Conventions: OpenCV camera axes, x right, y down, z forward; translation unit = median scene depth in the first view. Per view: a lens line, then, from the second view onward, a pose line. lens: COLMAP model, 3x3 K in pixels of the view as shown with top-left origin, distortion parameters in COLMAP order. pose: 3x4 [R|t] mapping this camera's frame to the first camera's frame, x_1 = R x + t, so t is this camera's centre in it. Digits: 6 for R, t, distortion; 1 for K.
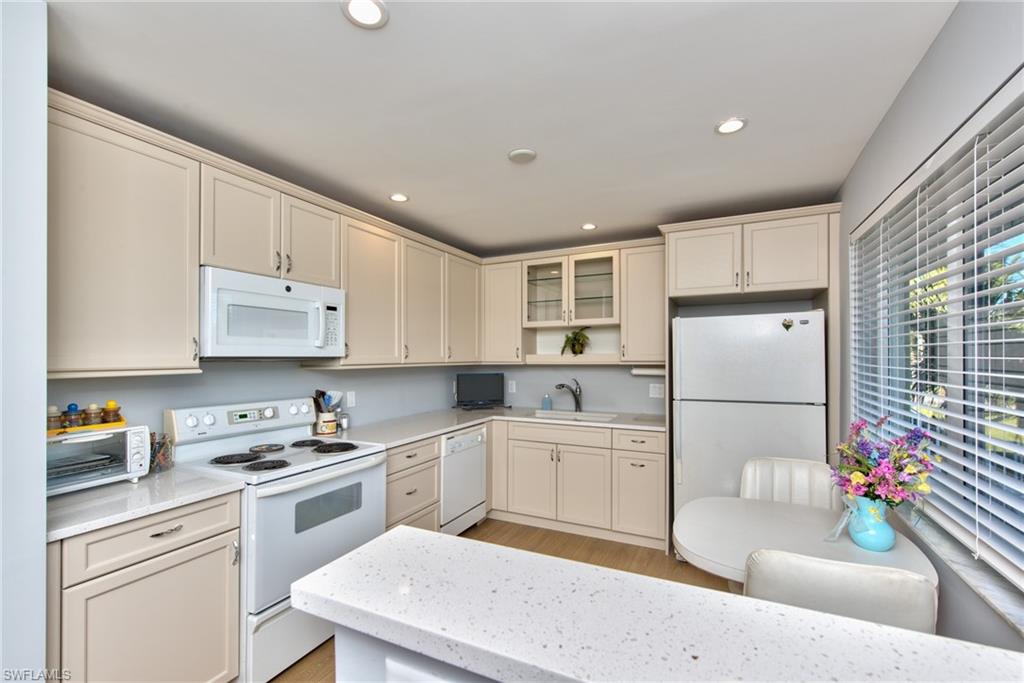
lens RADIAL K [[429.1, 0, 500.0], [0, 429.1, 356.3], [0, 0, 1]] dist [-0.010741, -0.000478]
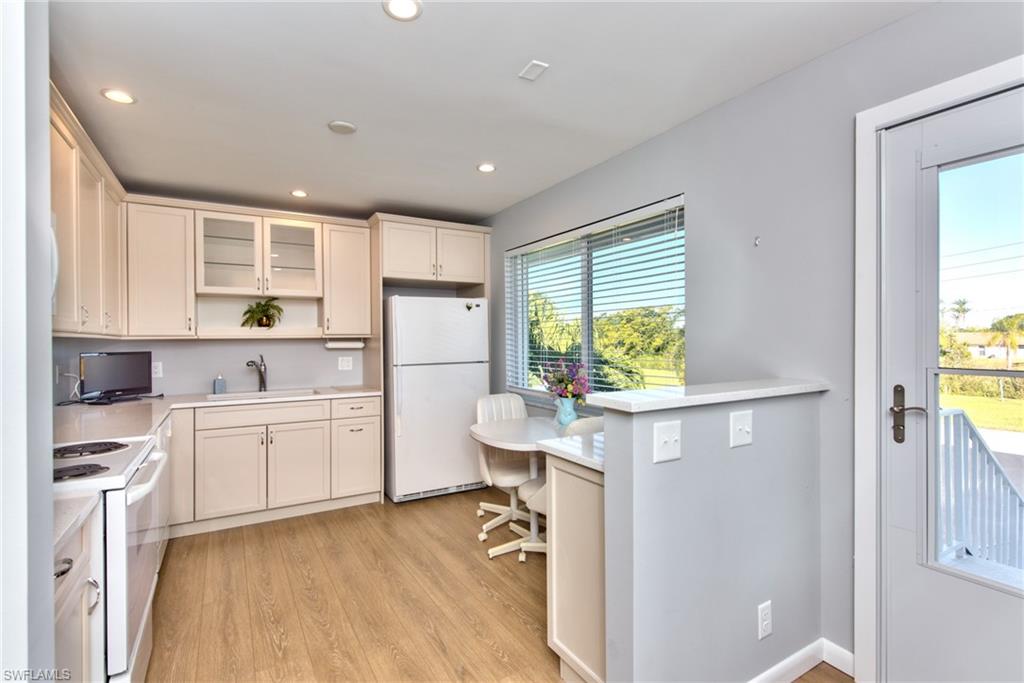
lens RADIAL K [[482.0, 0, 507.7], [0, 482.0, 341.2], [0, 0, 1]] dist [-0.014434, 0.000315]
pose [[0.534717, -0.000906, 0.845030, -0.444143], [0.004957, 0.999986, -0.002065, 0.031946], [-0.845016, 0.005293, 0.534714, 0.028149]]
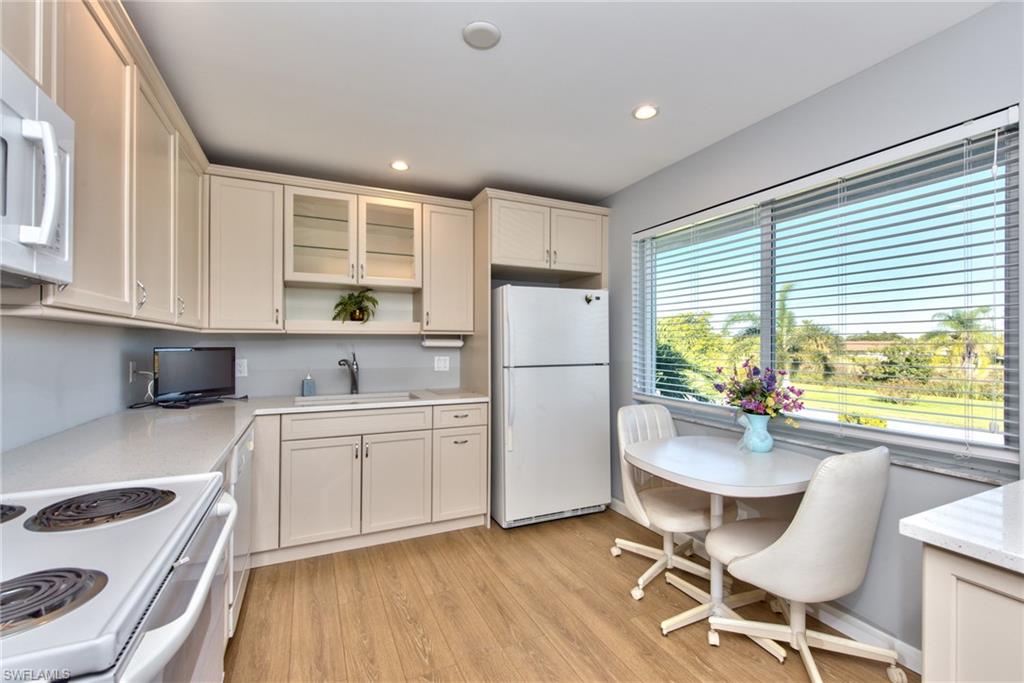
lens RADIAL K [[429.1, 0, 508.0], [0, 429.1, 343.5], [0, 0, 1]] dist [-0.010741, -0.000478]
pose [[0.611804, 0.007900, 0.790970, -0.310293], [-0.005274, 0.999969, -0.005907, 0.042909], [-0.790992, -0.000558, 0.611826, 0.319005]]
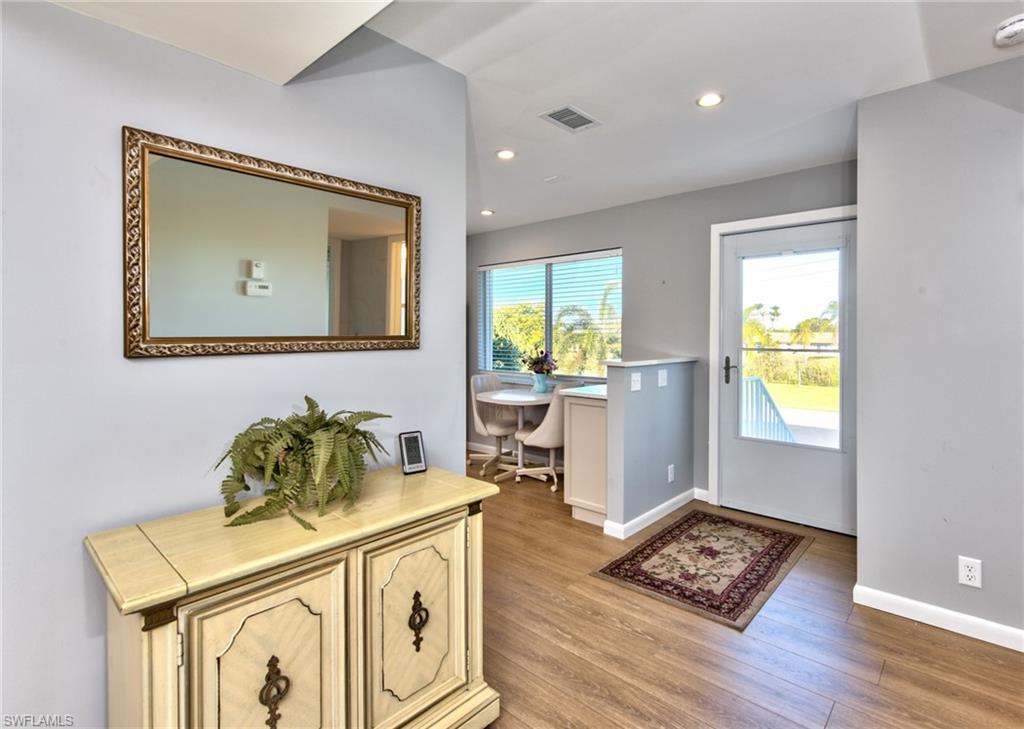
lens RADIAL K [[499.9, 0, 543.1], [0, 499.9, 339.9], [0, 0, 1]] dist [-0.000905, -0.000135]
pose [[0.235814, -0.002549, 0.971795, -0.947896], [-0.002294, 0.999992, 0.003180, 0.038742], [-0.971796, -0.002979, 0.235806, 0.082597]]
